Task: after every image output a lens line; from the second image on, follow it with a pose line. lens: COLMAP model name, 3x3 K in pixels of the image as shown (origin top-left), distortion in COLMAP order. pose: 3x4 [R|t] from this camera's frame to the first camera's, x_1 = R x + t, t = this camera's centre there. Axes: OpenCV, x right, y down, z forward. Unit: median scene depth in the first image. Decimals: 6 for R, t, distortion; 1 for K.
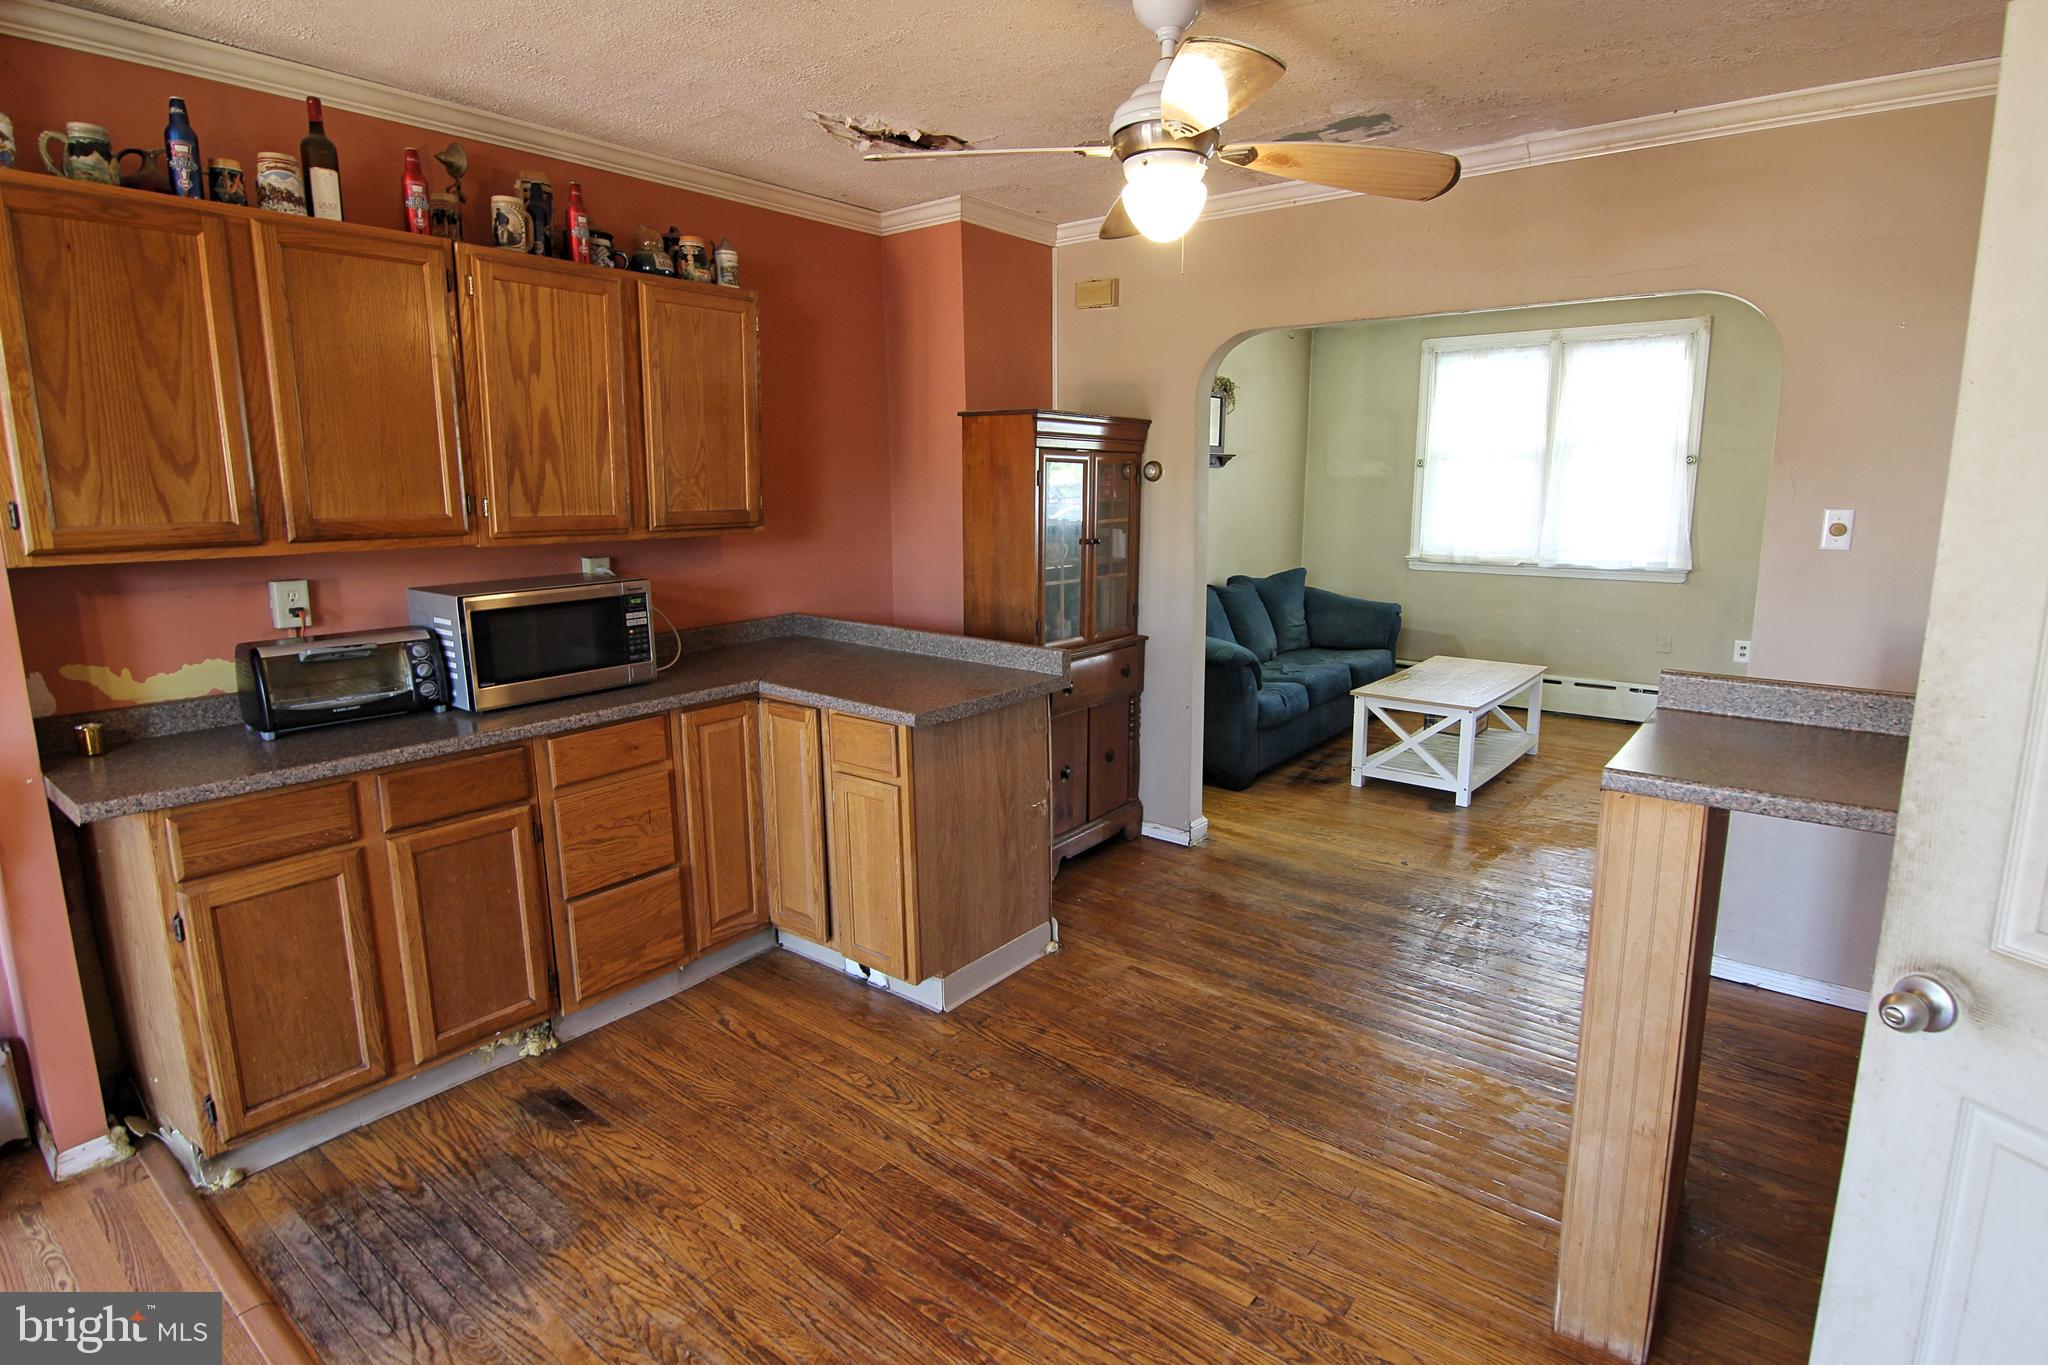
lens RADIAL K [[1029.5, 0, 1038.6], [0, 1029.5, 672.7], [0, 0, 1]] dist [-0.014580, -0.002685]
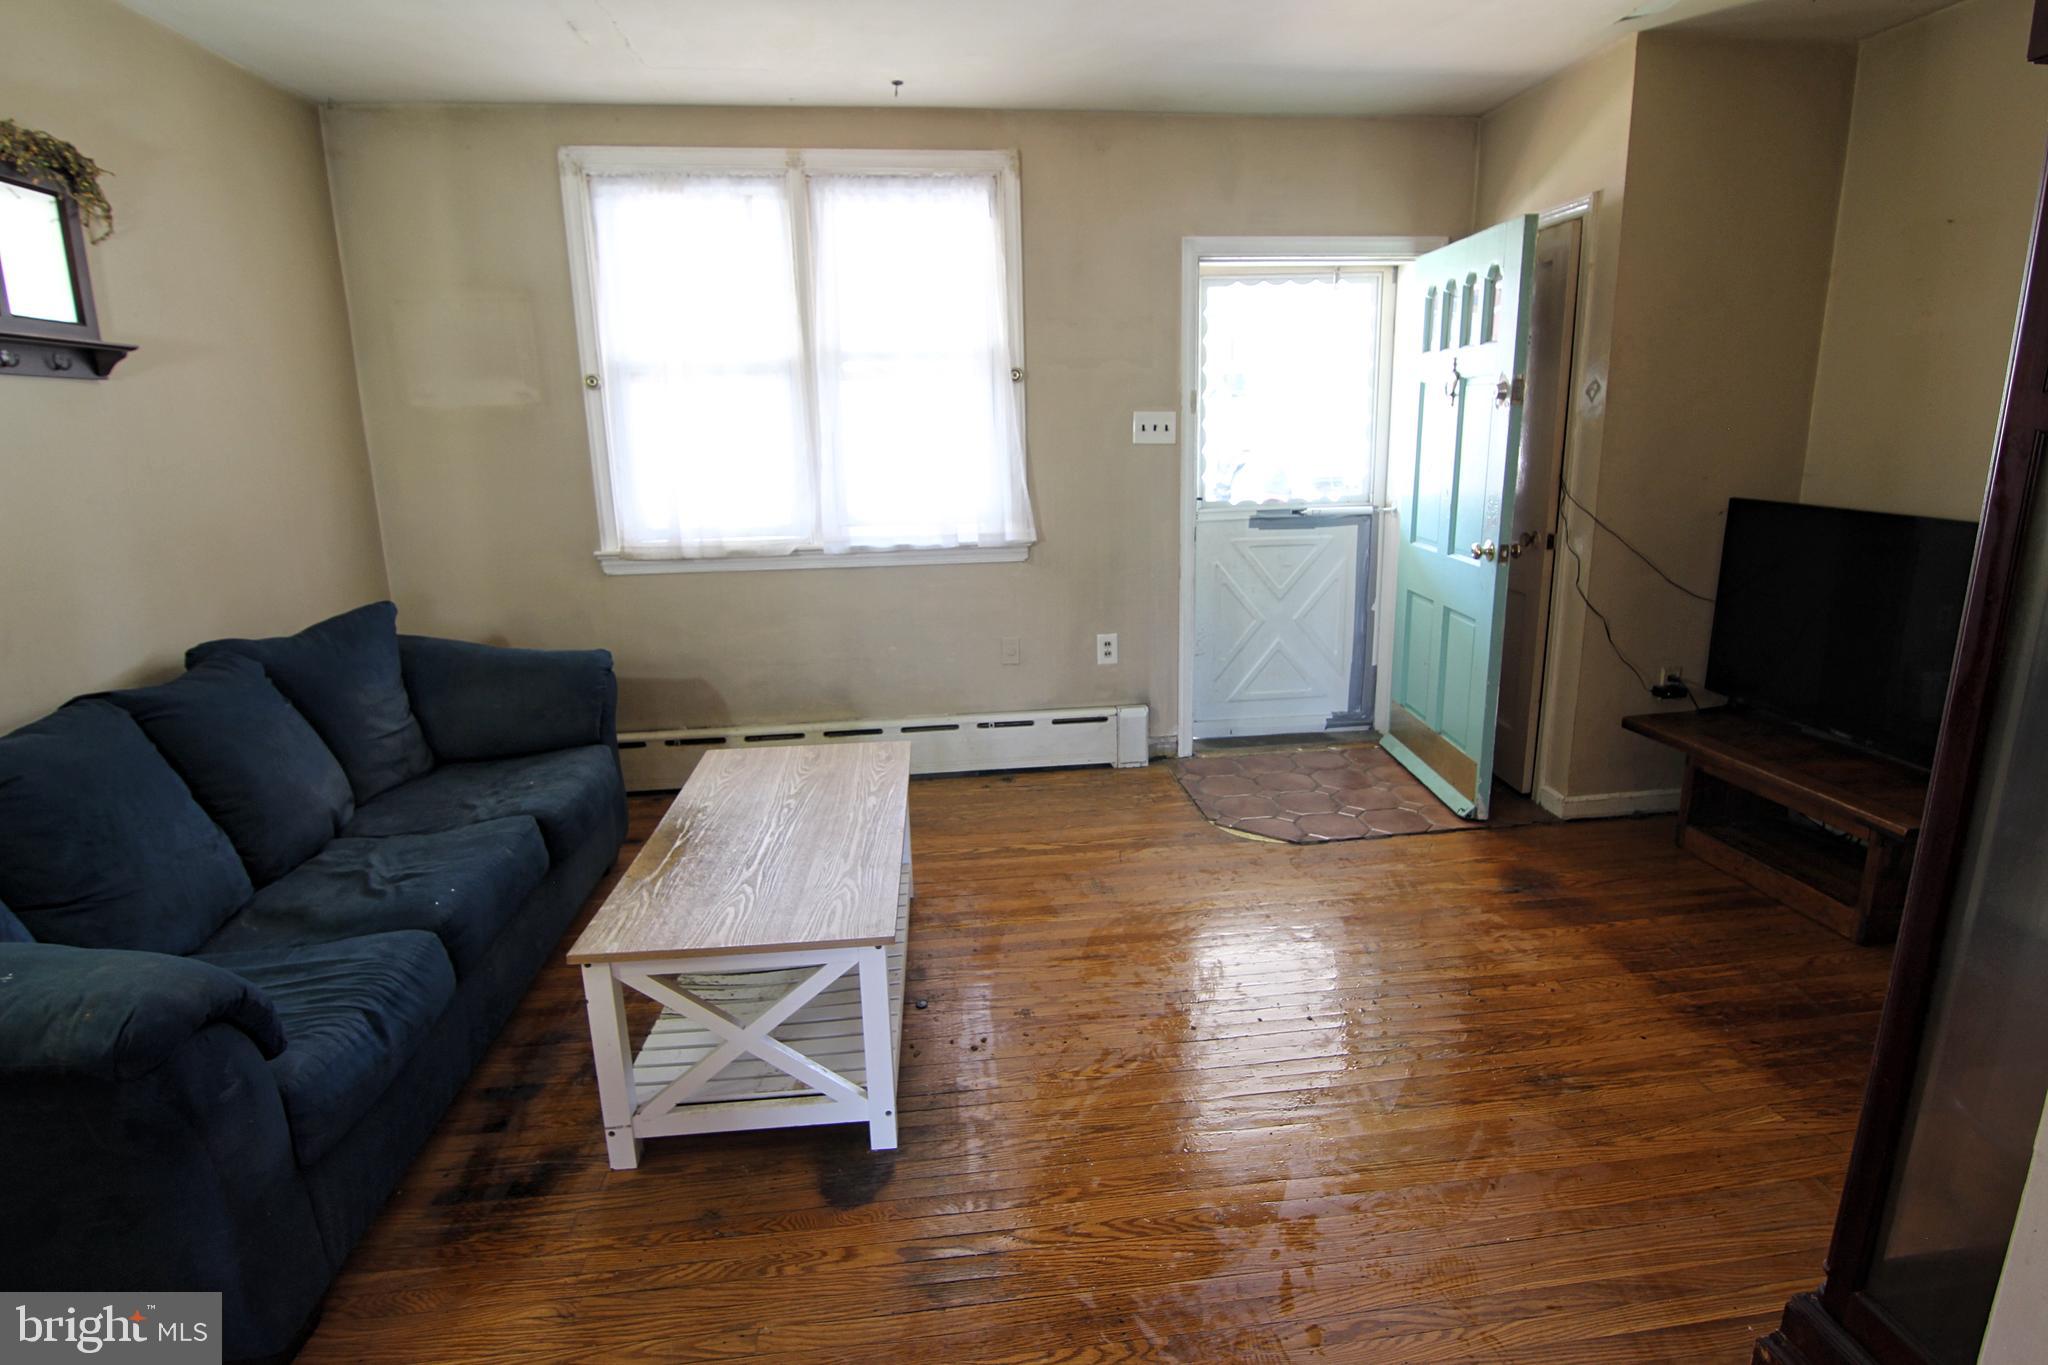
lens RADIAL K [[1029.5, 0, 1033.9], [0, 1029.5, 670.3], [0, 0, 1]] dist [-0.014580, -0.002685]
pose [[0.704981, -0.169341, 0.688712, 0.157101], [0.143975, 0.985028, 0.094823, -0.081757], [-0.694458, 0.032309, 0.718807, 0.521869]]
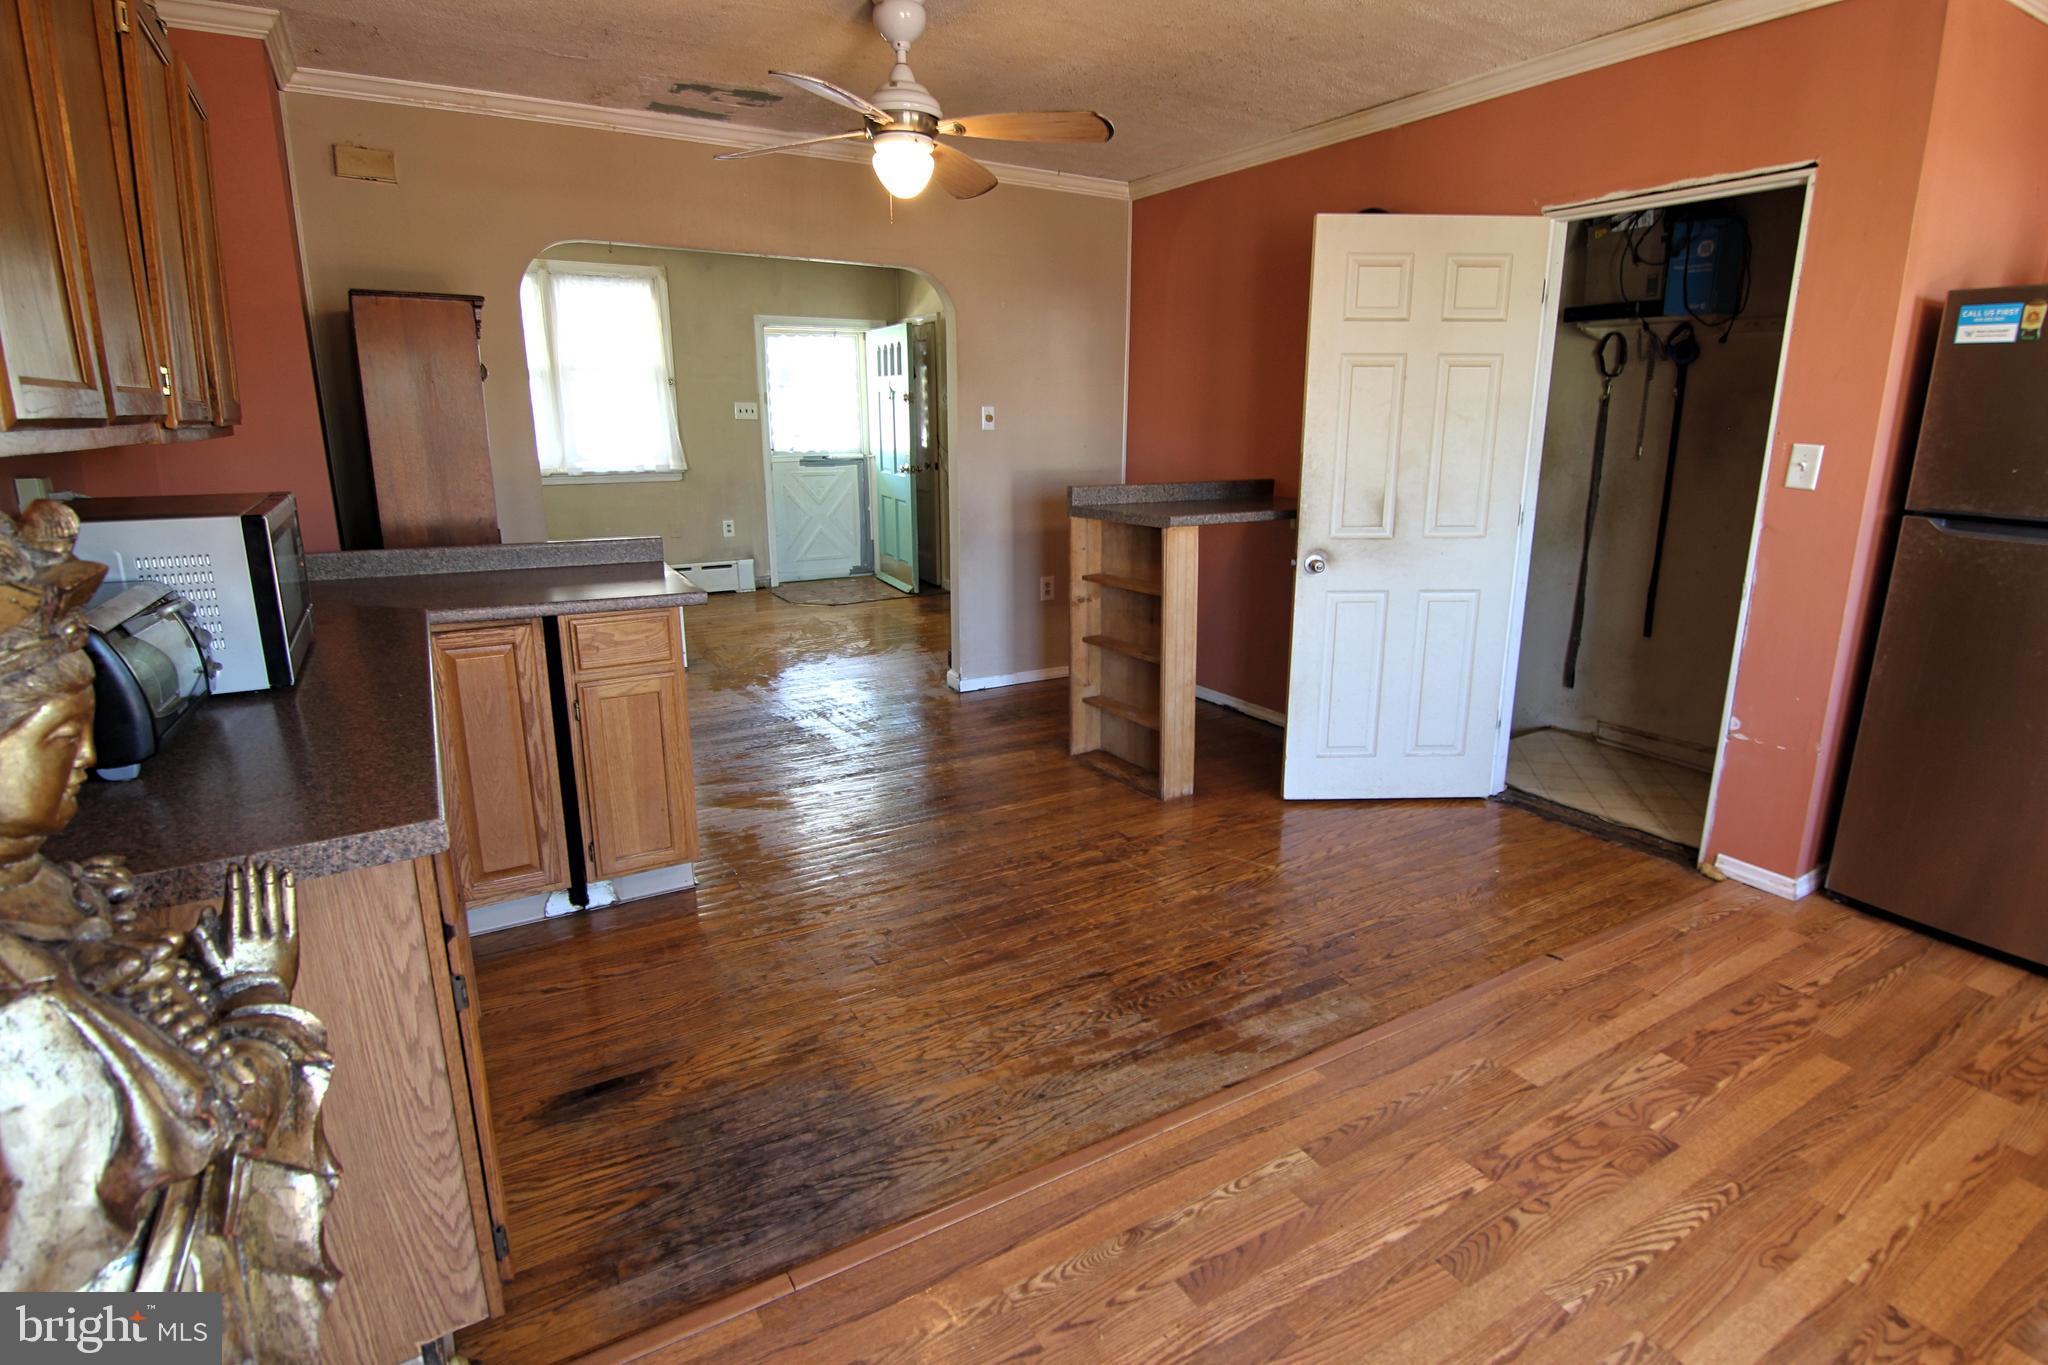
lens RADIAL K [[1029.5, 0, 1038.4], [0, 1029.5, 678.7], [0, 0, 1]] dist [-0.014580, -0.002685]
pose [[0.353974, -0.225183, 0.907741, -0.437196], [0.164920, 0.970401, 0.176417, -0.000598], [-0.920599, 0.087258, 0.380635, 0.129909]]
